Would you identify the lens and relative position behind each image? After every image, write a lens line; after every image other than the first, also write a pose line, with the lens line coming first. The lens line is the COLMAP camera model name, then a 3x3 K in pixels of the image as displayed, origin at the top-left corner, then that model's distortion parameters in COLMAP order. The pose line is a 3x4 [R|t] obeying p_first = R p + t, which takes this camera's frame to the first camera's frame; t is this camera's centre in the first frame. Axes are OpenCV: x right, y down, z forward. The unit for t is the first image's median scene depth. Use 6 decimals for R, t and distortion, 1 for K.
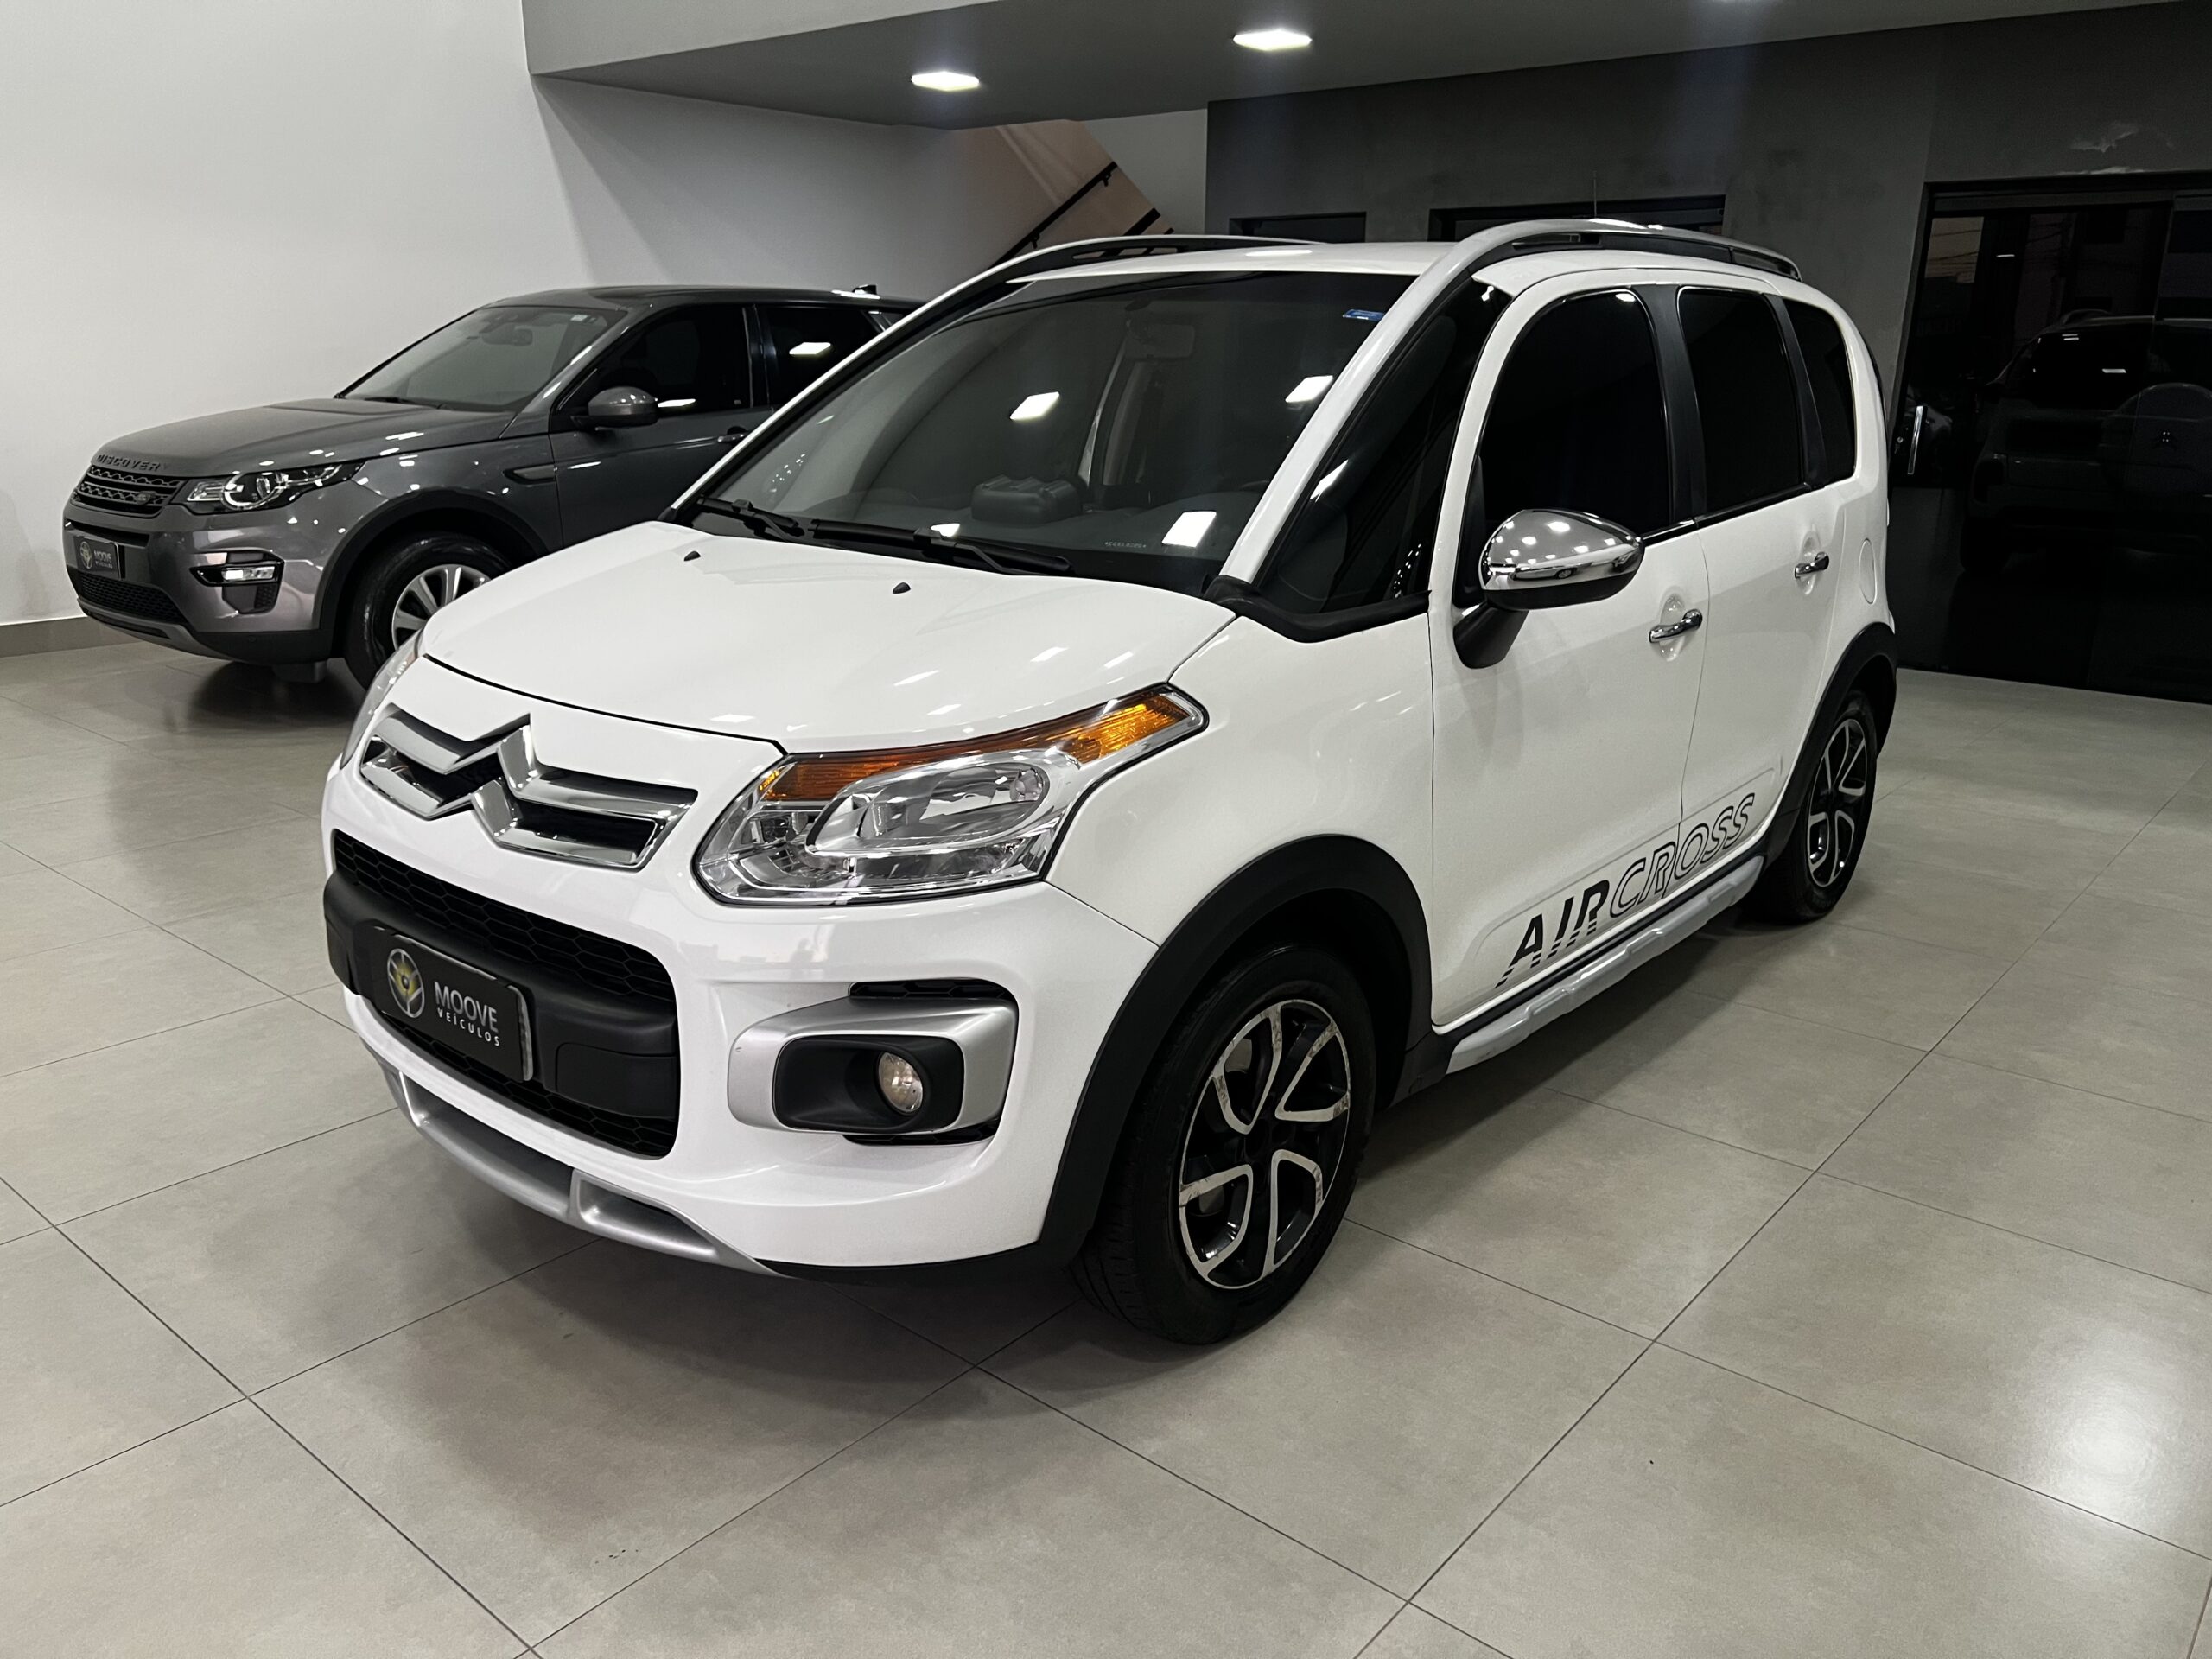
lens RADIAL K [[1673.2, 0, 1064.9], [0, 1673.2, 849.4], [0, 0, 1]] dist [0.030123, -0.031163]
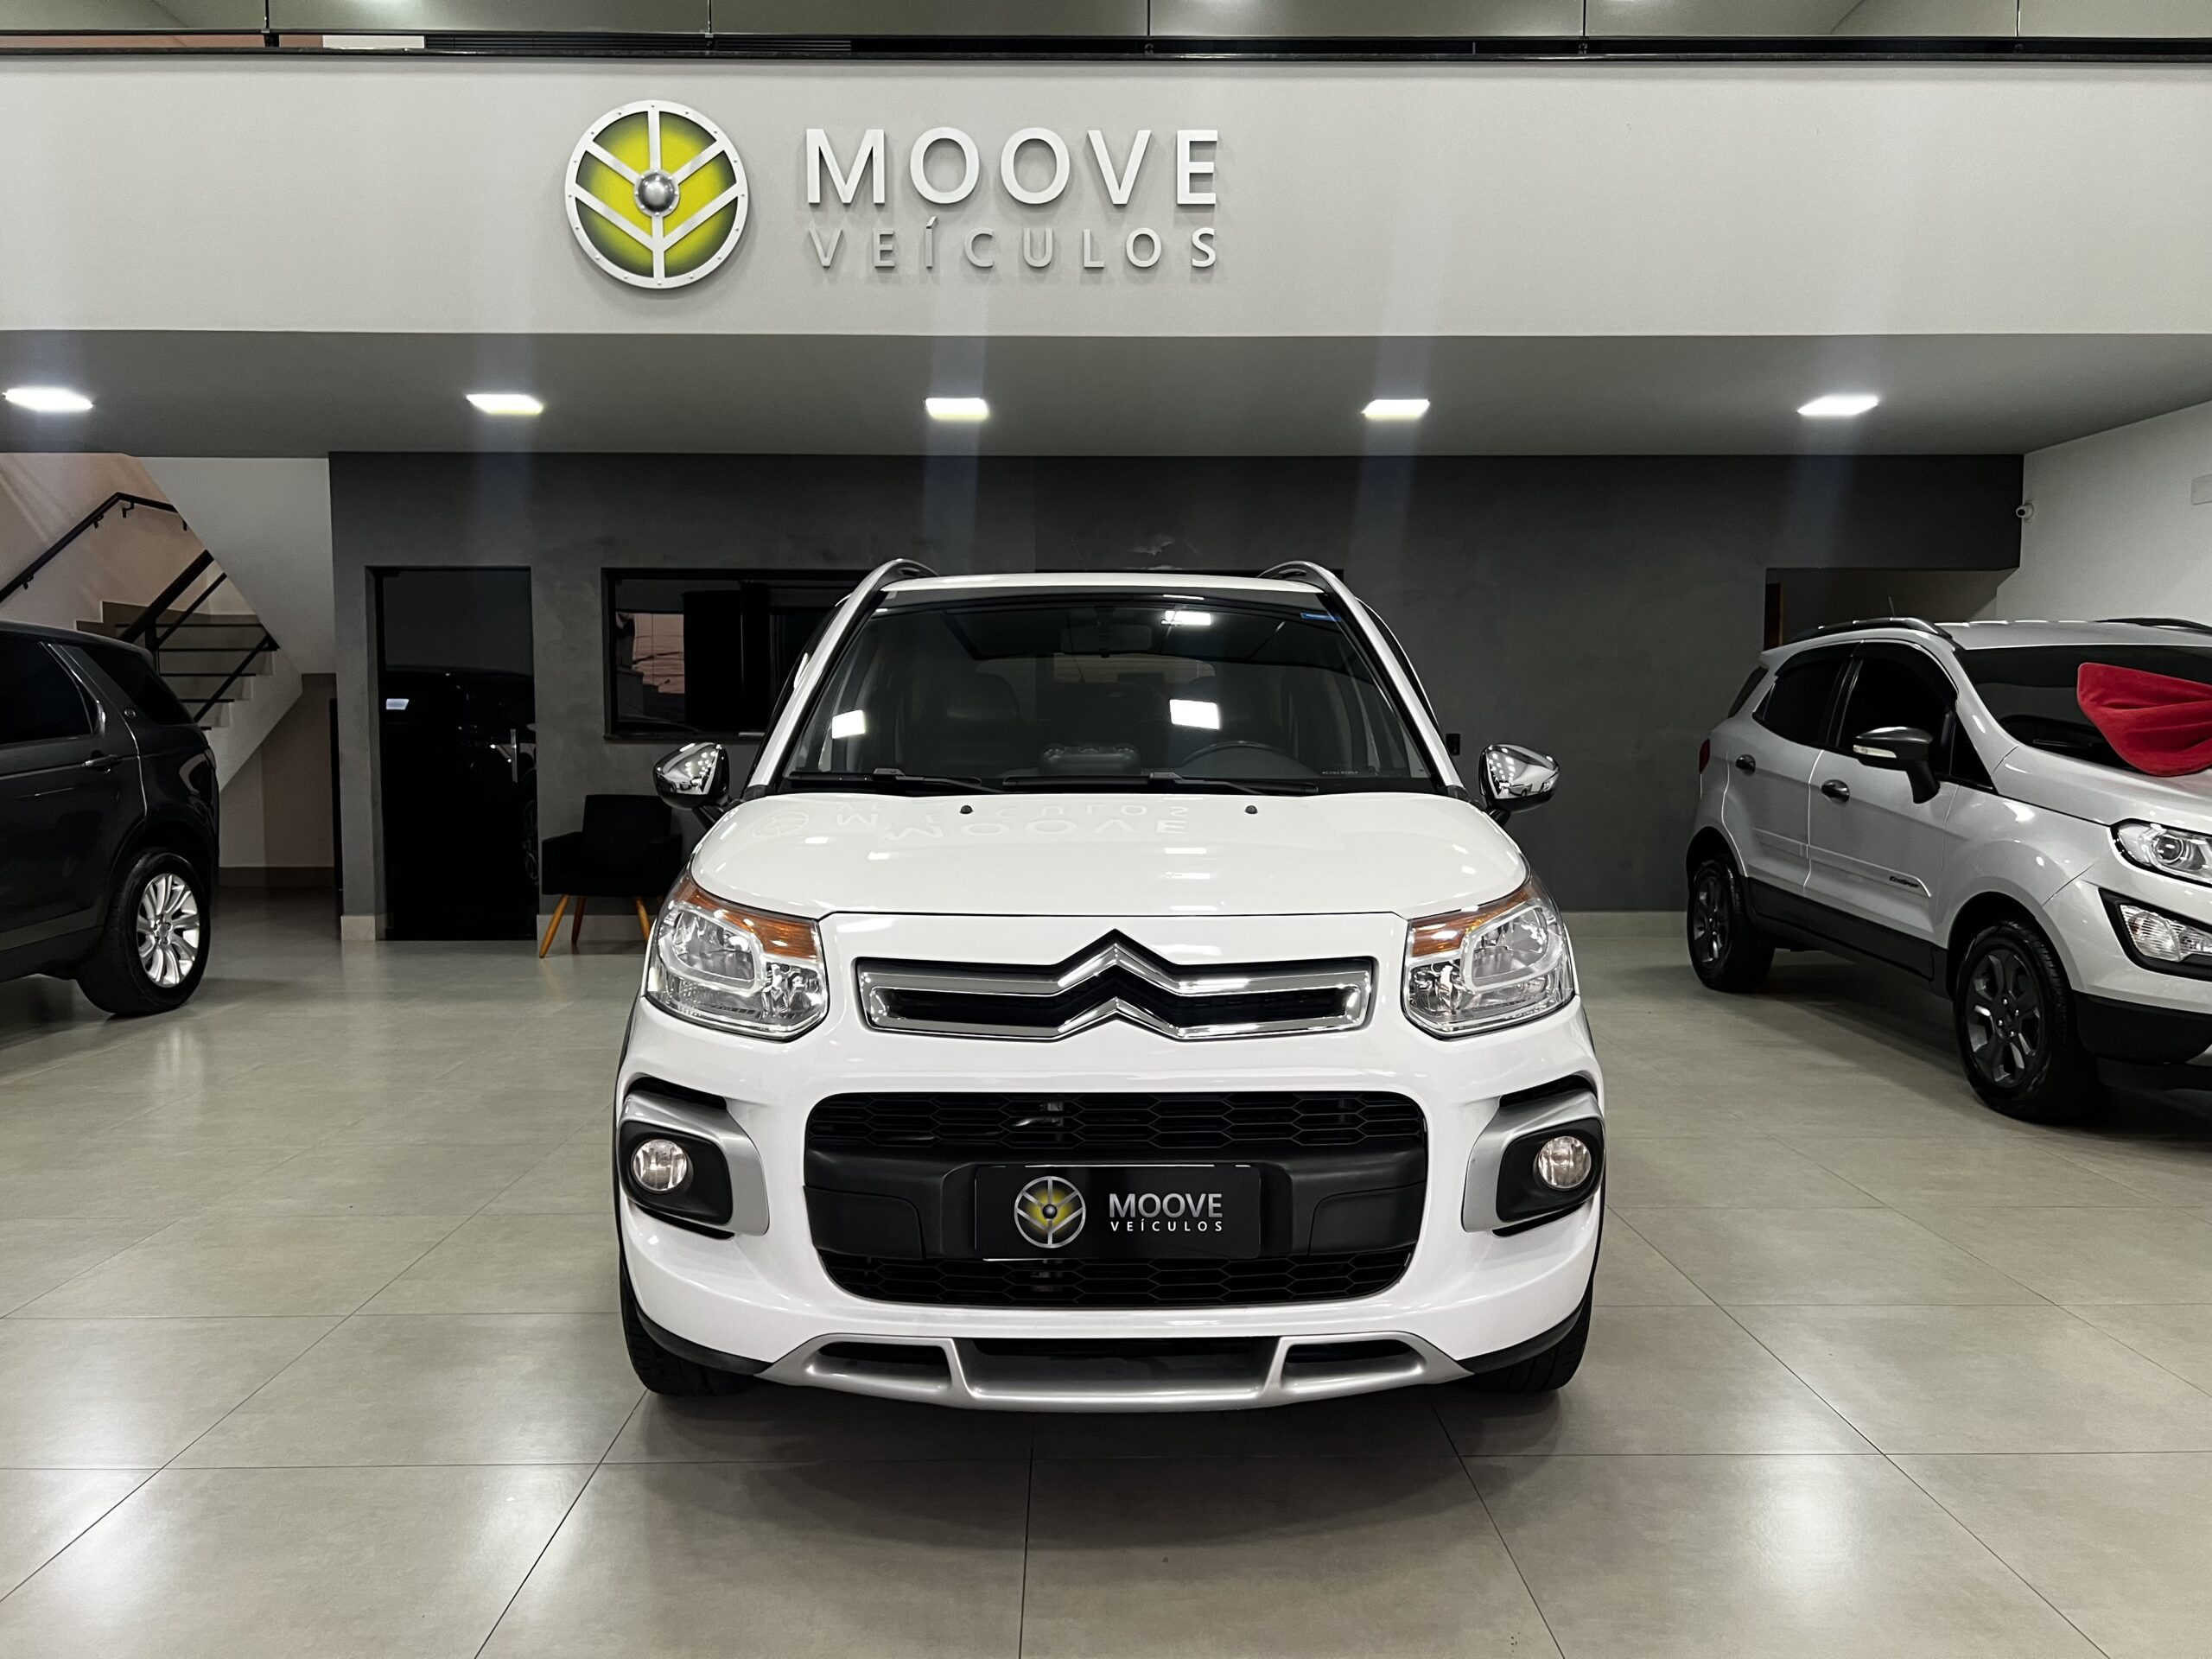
lens RADIAL K [[1673.2, 0, 1113.0], [0, 1673.2, 840.2], [0, 0, 1]] dist [0.030123, -0.031163]
pose [[0.739519, -0.052775, 0.671063, -1.018907], [0.199347, 0.969373, -0.143447, 0.016886], [-0.642940, 0.239856, 0.727391, 0.217773]]
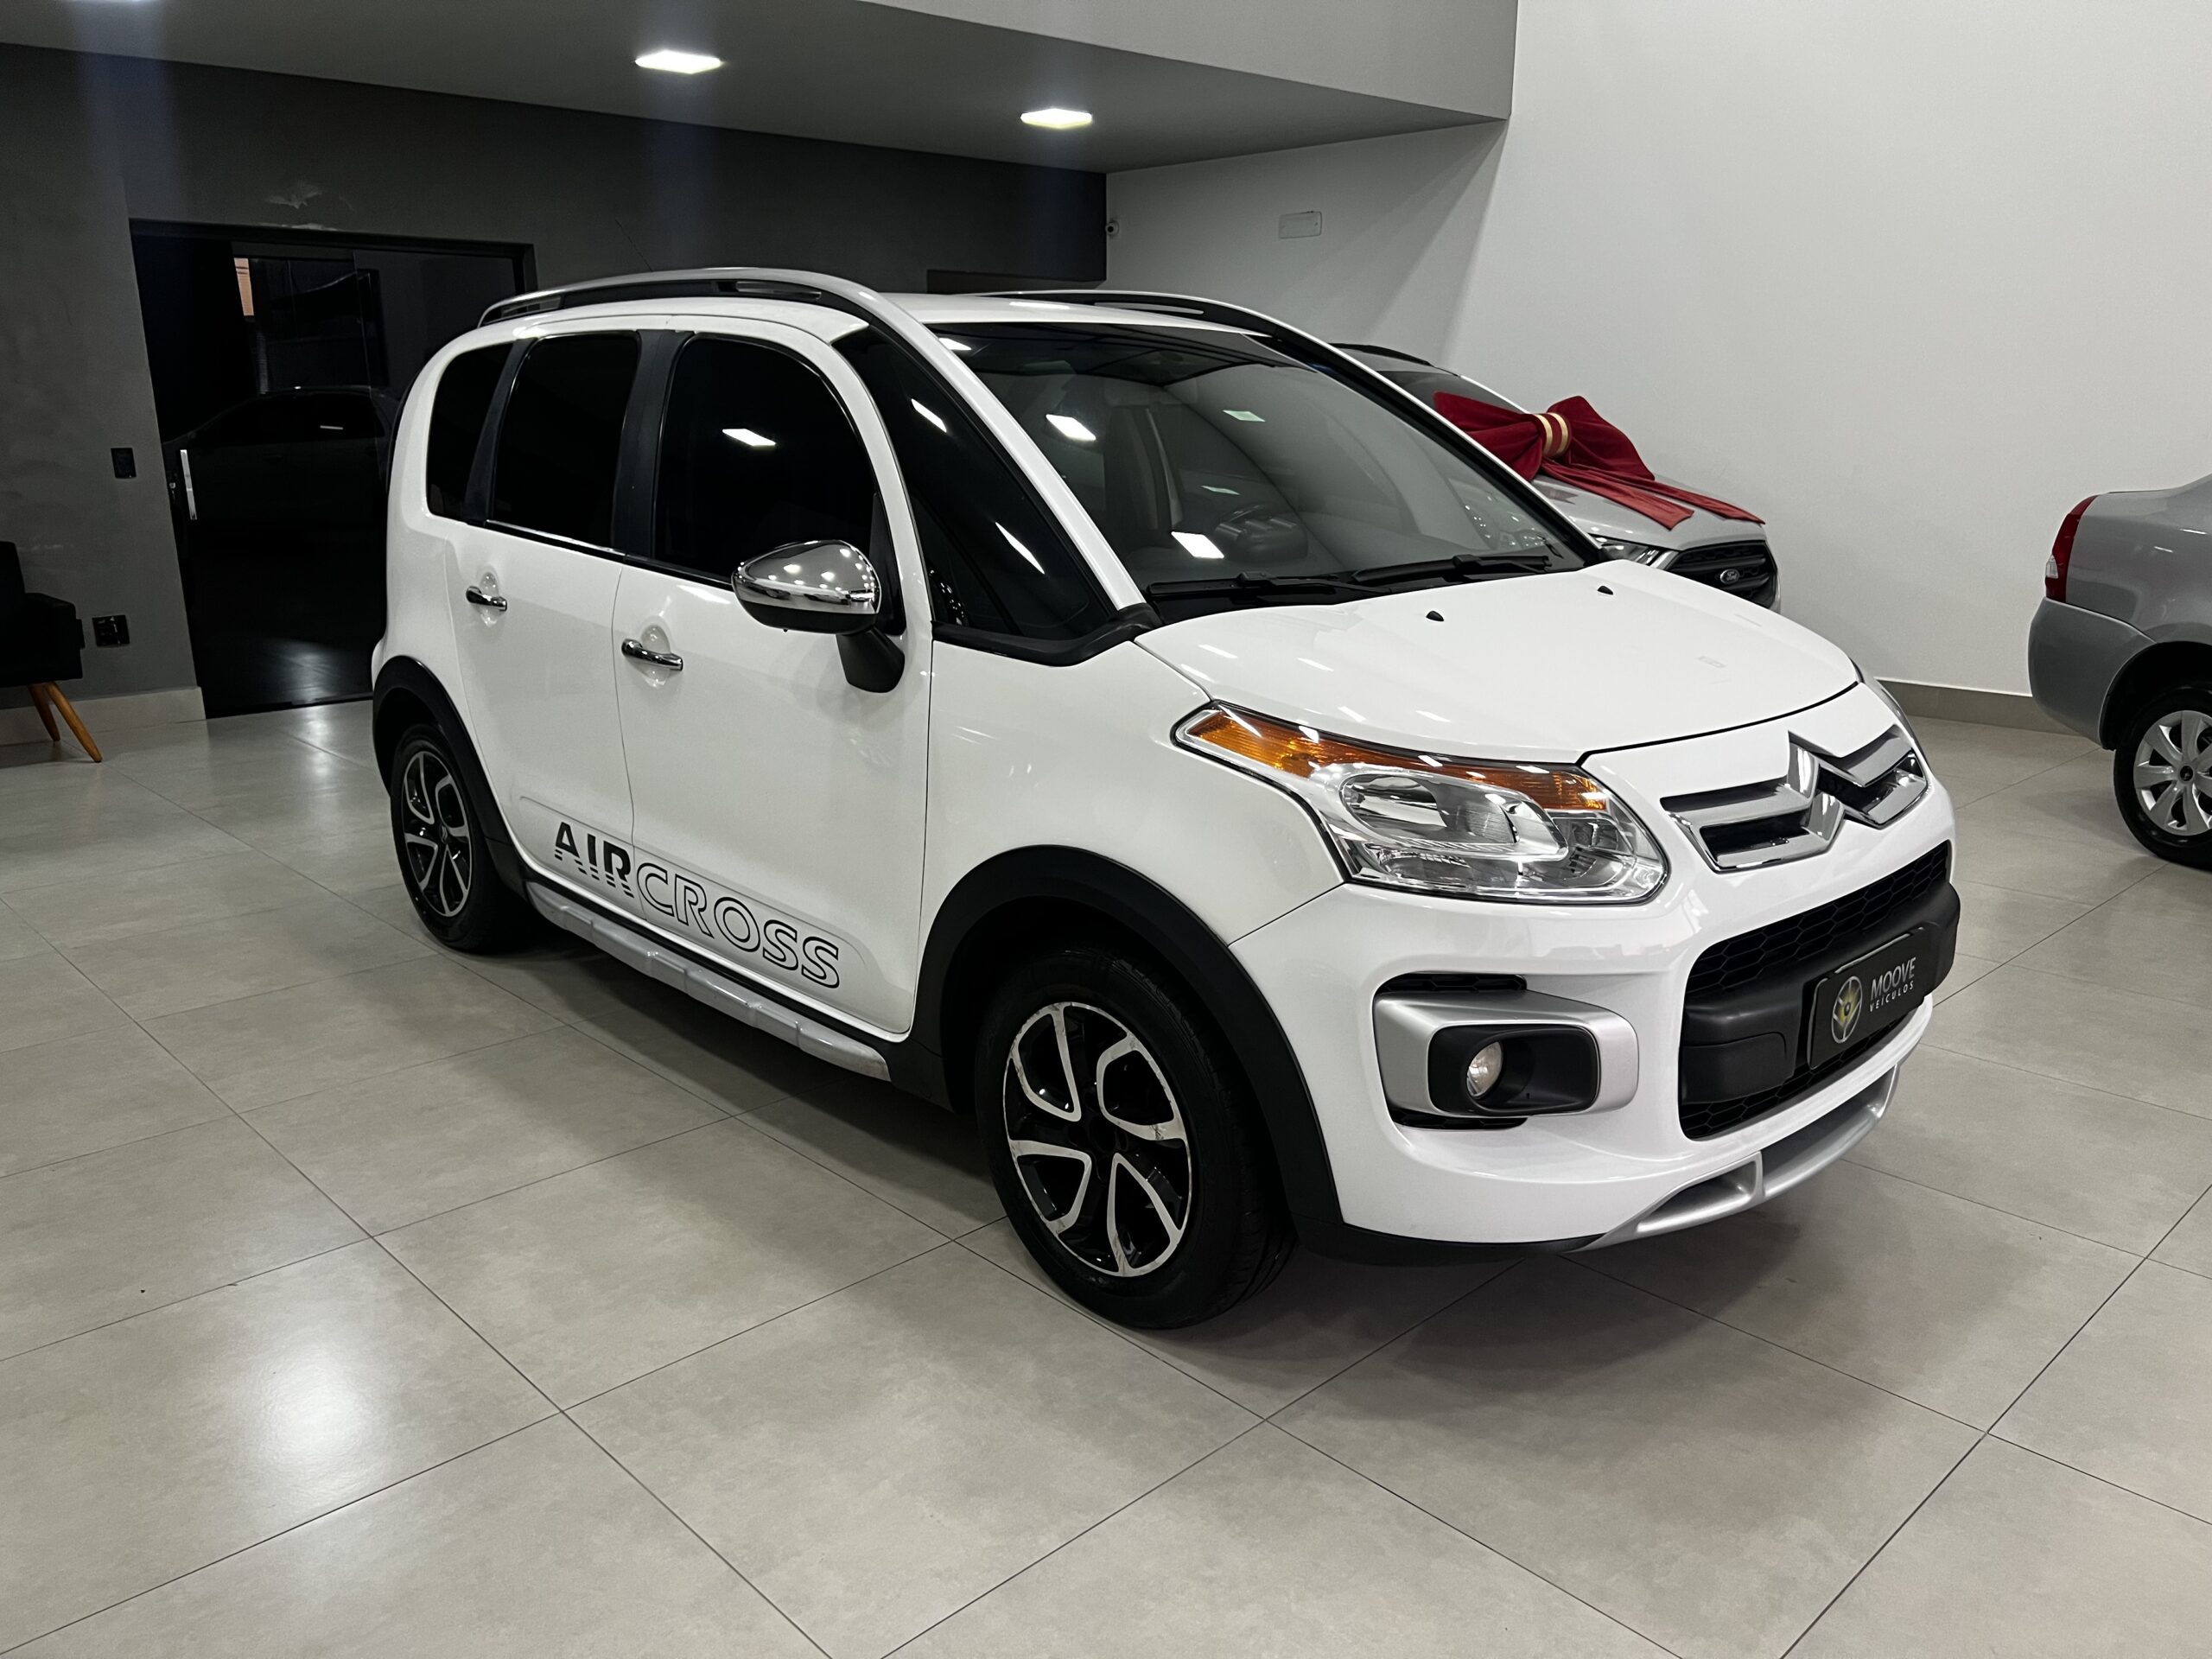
lens RADIAL K [[1673.2, 0, 1077.9], [0, 1673.2, 850.1], [0, 0, 1]] dist [0.030123, -0.031163]
pose [[0.081851, -0.272025, 0.958803, -1.422246], [0.286306, 0.927899, 0.238816, -0.407634], [-0.954636, 0.254964, 0.153831, 1.288534]]
